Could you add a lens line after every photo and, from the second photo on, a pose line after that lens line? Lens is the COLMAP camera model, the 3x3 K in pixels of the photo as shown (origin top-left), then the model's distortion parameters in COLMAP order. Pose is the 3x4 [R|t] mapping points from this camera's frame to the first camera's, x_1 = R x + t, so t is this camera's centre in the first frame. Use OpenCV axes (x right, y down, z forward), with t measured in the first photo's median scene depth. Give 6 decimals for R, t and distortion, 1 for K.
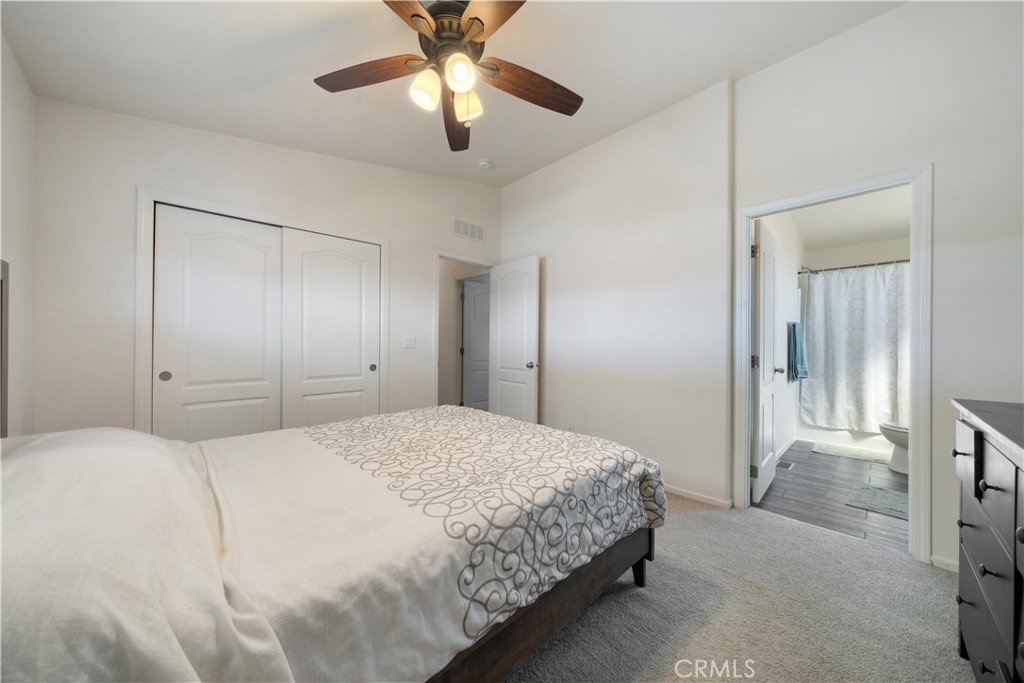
lens RADIAL K [[358.1, 0, 509.7], [0, 358.1, 337.8], [0, 0, 1]] dist [-0.017466, 0.000402]
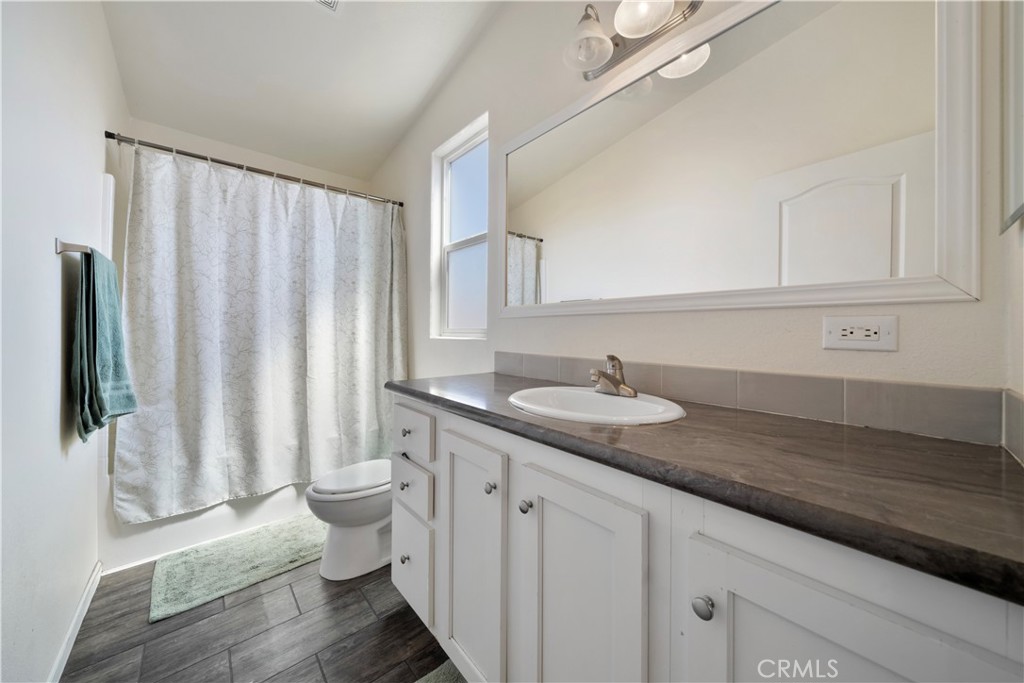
lens RADIAL K [[358.1, 0, 506.2], [0, 358.1, 332.0], [0, 0, 1]] dist [-0.017466, 0.000402]
pose [[0.035200, -0.006812, 0.999357, 0.493578], [-0.009170, 0.999932, 0.007139, 0.024163], [-0.999338, -0.009416, 0.035135, 0.603587]]
